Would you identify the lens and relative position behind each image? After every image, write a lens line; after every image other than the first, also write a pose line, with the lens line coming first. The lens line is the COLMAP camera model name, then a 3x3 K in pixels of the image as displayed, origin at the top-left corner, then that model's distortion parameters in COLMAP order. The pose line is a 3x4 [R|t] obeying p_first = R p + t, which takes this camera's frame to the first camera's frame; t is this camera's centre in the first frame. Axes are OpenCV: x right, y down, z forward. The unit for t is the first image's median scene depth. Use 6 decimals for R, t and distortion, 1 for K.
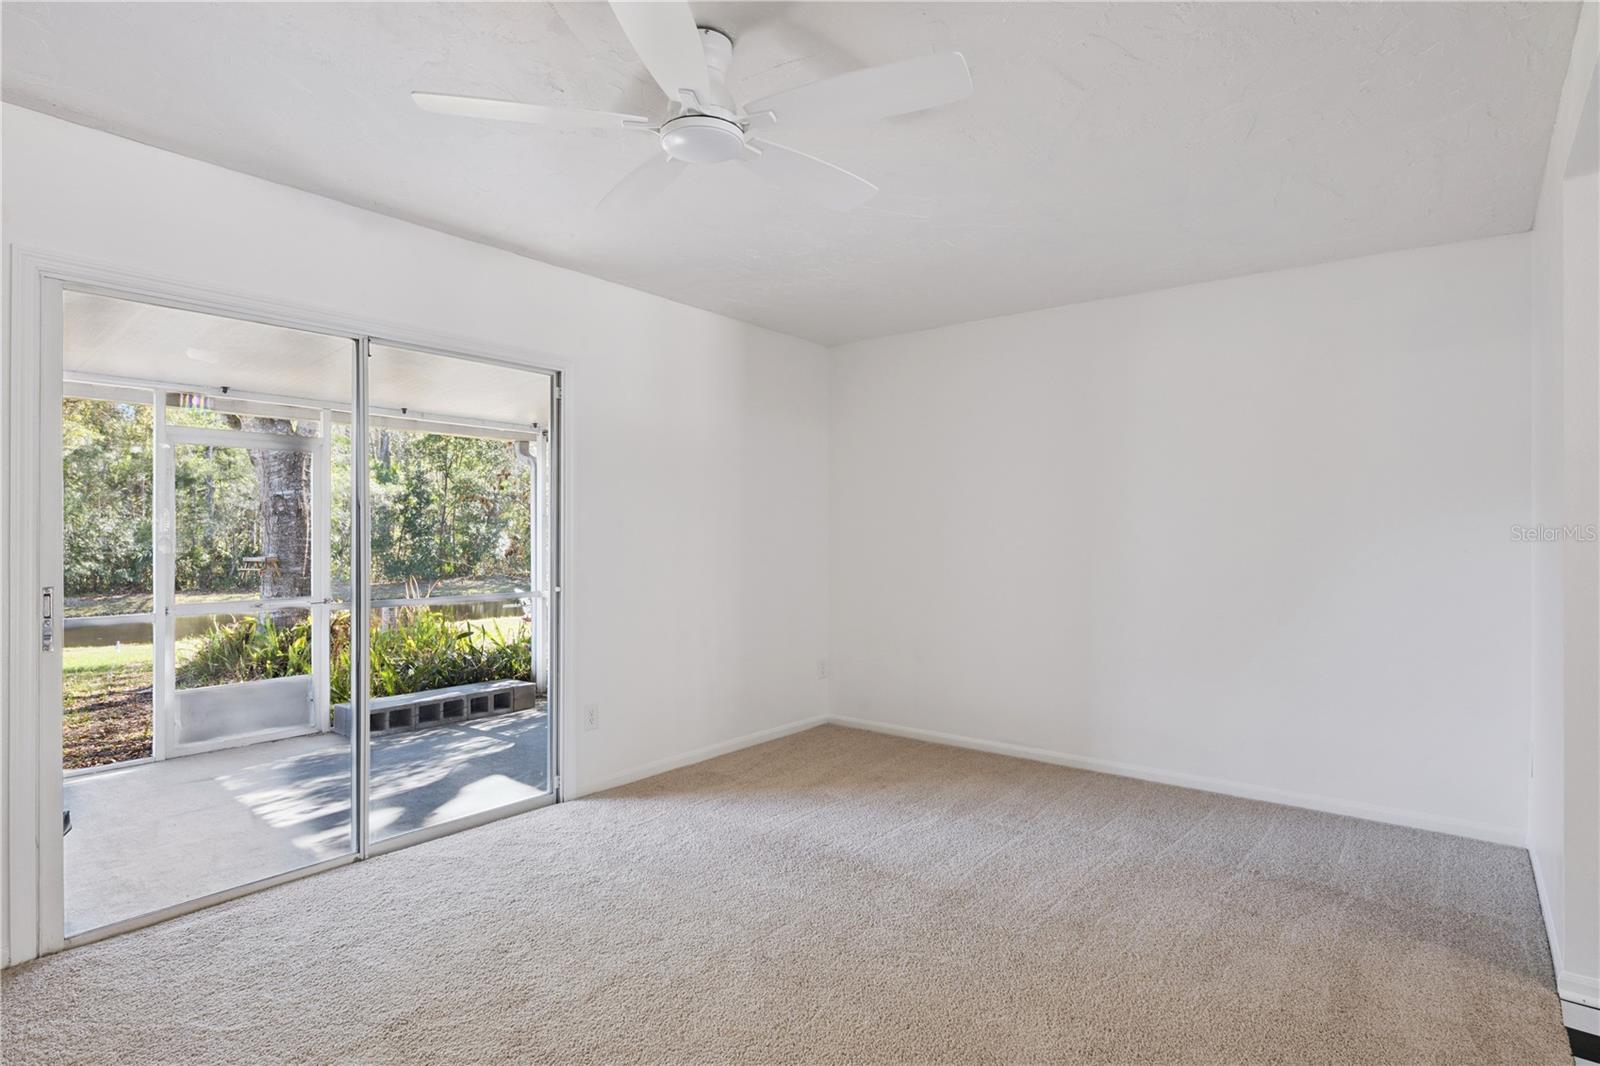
lens RADIAL K [[844.6, 0, 800.0], [0, 844.6, 533.0], [0, 0, 1]] dist [-0.001782, -0.000676]
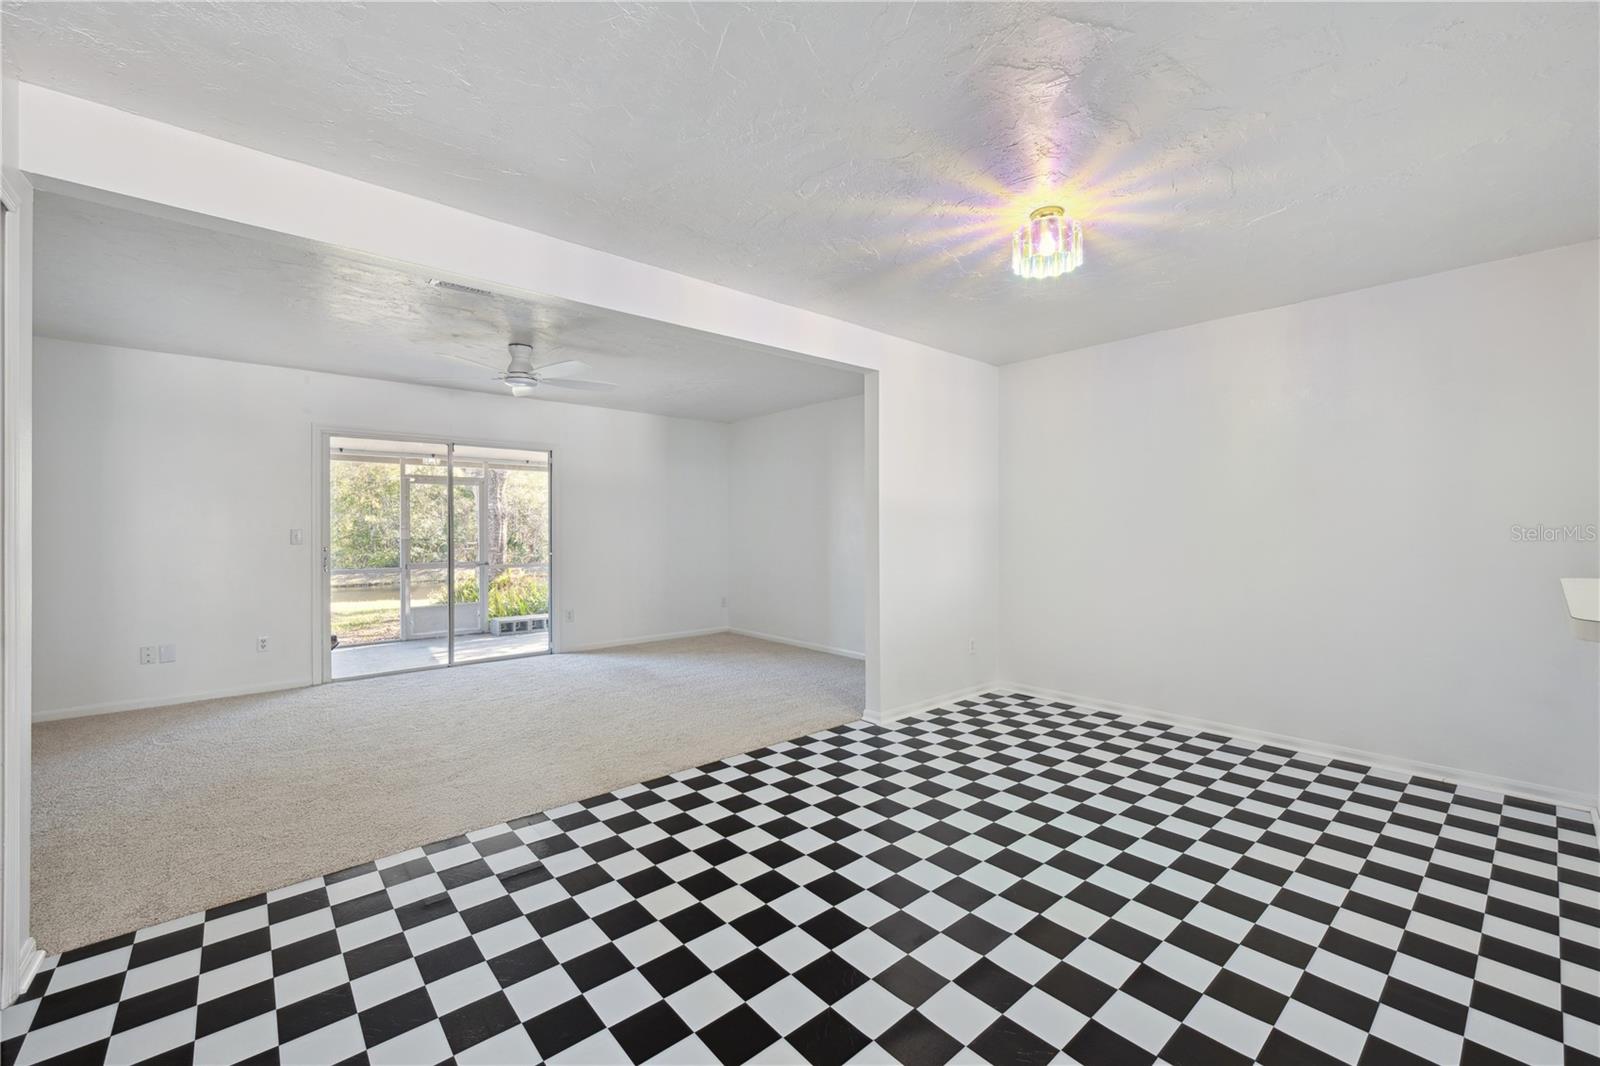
lens RADIAL K [[660.9, 0, 800.0], [0, 660.9, 533.0], [0, 0, 1]] dist [0.001741, 0.000166]
pose [[0.982457, -0.002580, -0.186470, 0.509696], [0.004166, 0.999958, 0.008114, 0.003551], [0.186441, -0.008748, 0.982427, -0.407063]]
